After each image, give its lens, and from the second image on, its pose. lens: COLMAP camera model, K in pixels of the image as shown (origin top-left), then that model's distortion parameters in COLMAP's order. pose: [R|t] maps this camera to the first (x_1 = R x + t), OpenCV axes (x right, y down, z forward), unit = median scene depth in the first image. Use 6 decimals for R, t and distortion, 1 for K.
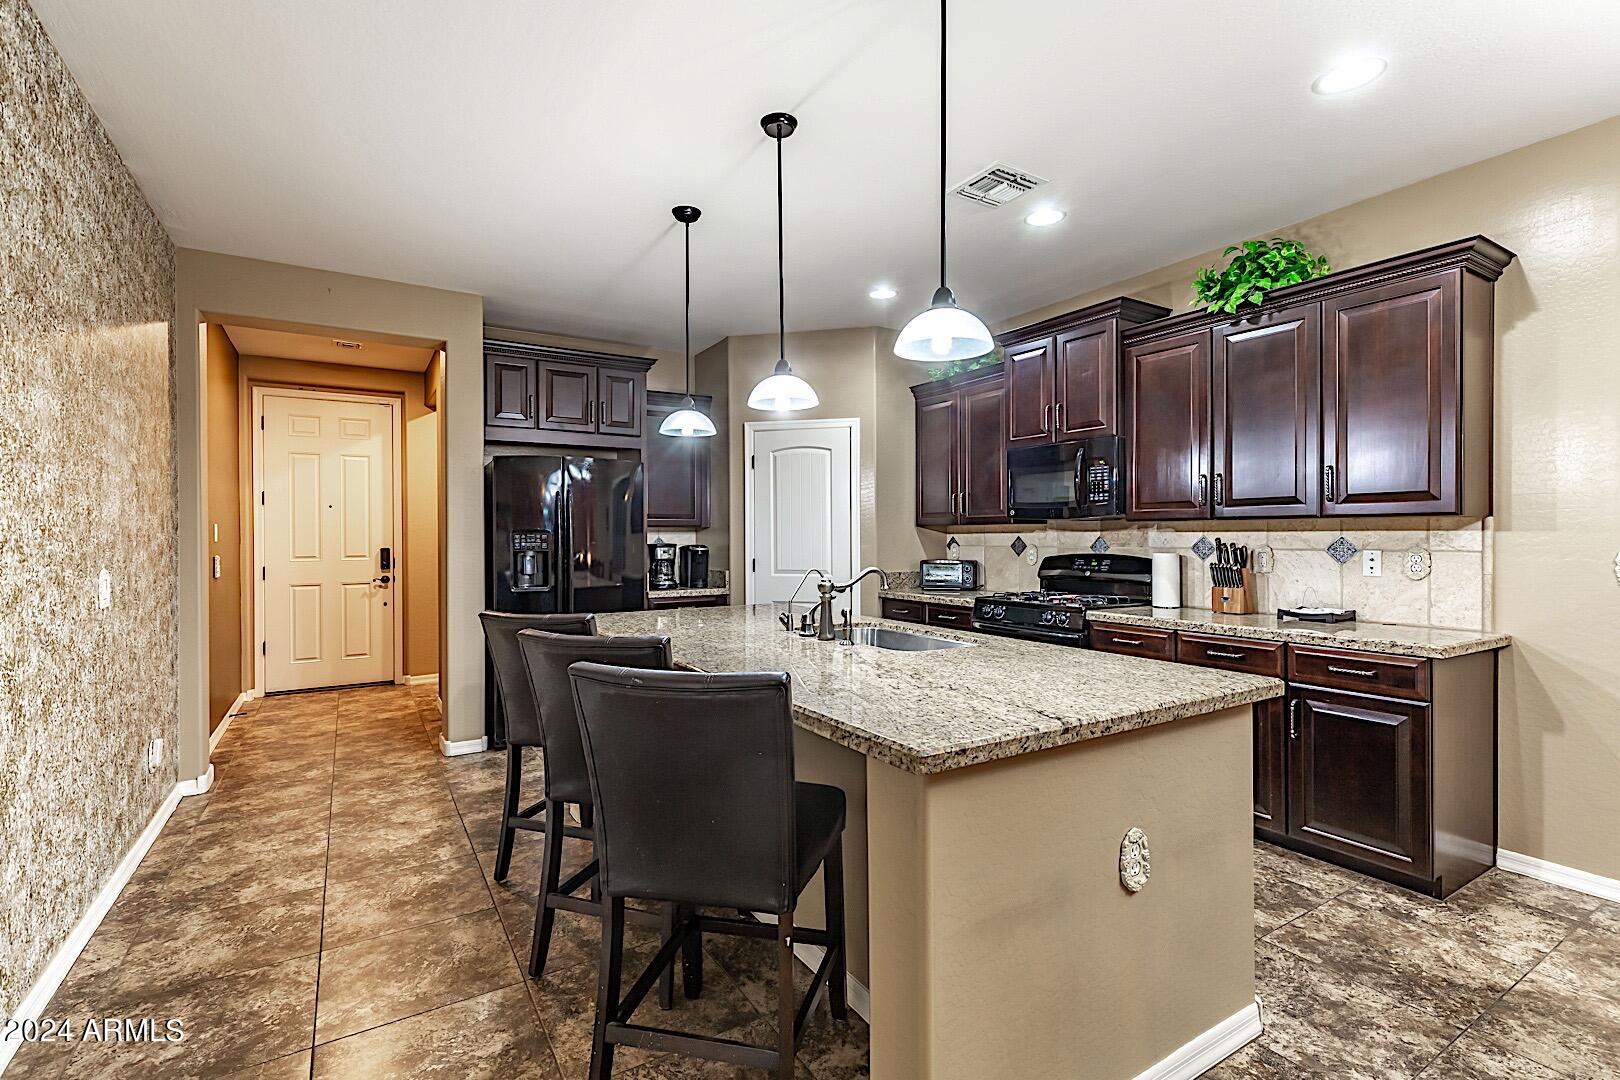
lens RADIAL K [[738.4, 0, 801.8], [0, 738.4, 535.5], [0, 0, 1]] dist [0.004528, -0.000766]
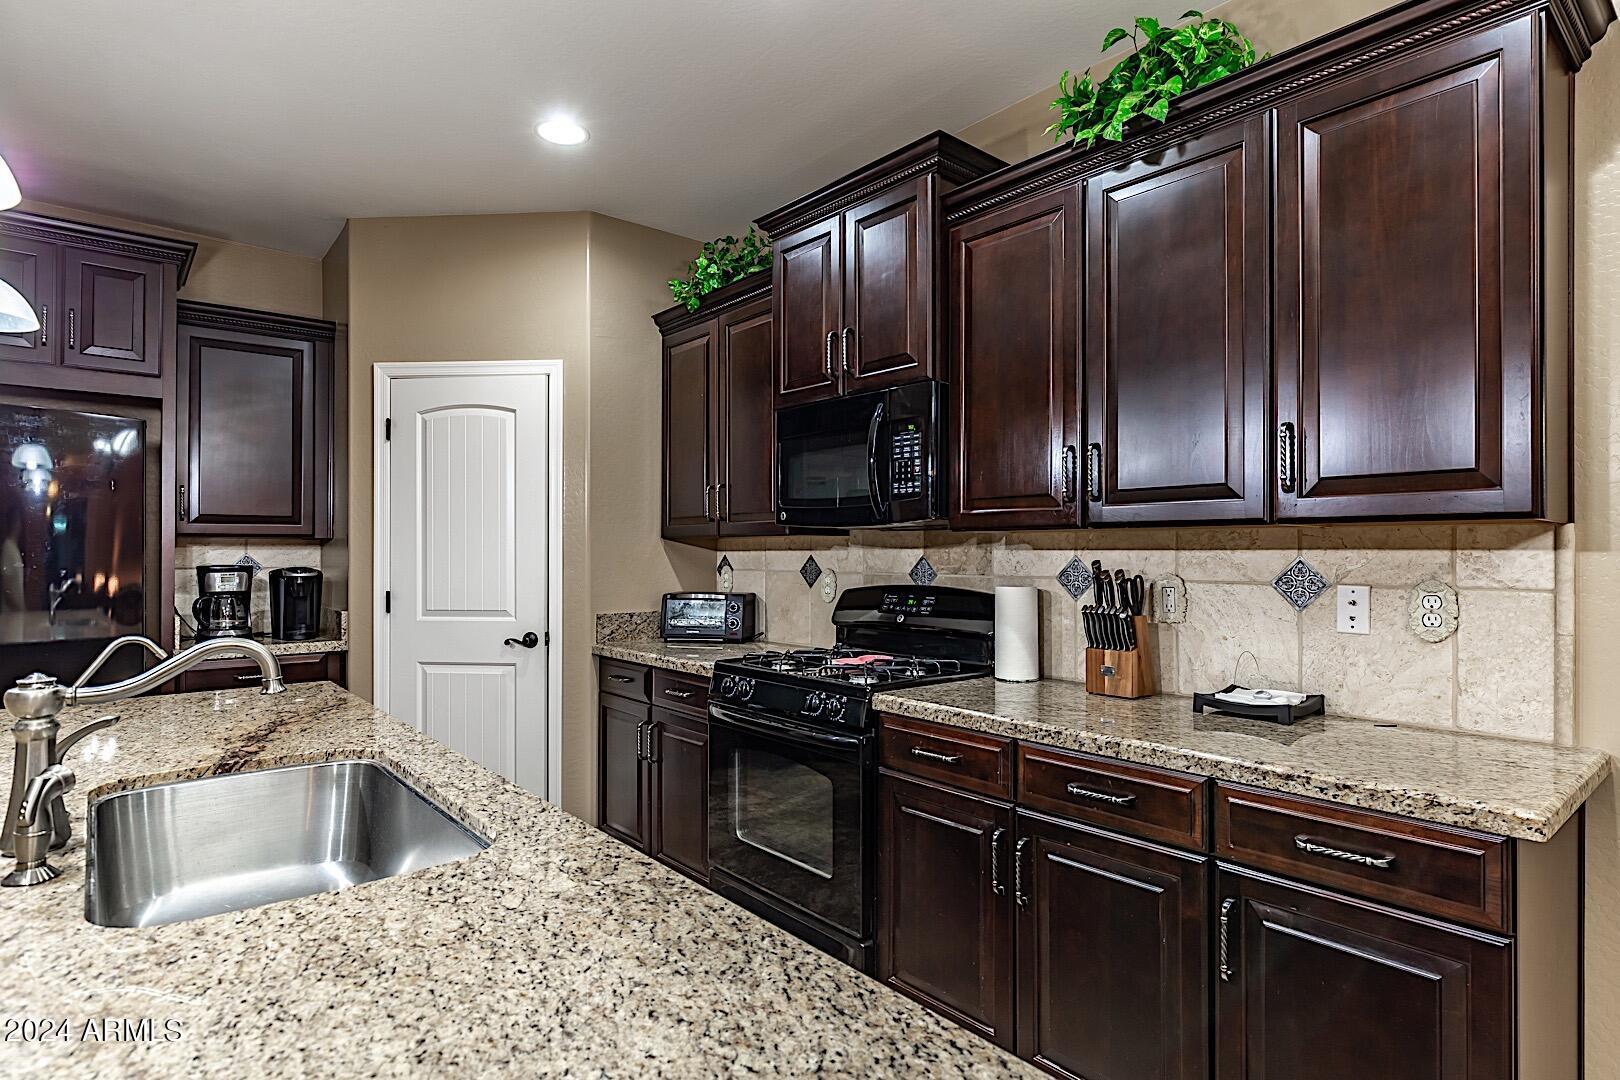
lens RADIAL K [[856.6, 0, 814.4], [0, 856.6, 545.1], [0, 0, 1]] dist [-0.006834, 0.000667]
pose [[0.986668, 0.005768, 0.162645, 0.252615], [-0.004476, 0.999955, -0.008306, -0.002376], [-0.162685, 0.007467, 0.986650, 0.403797]]
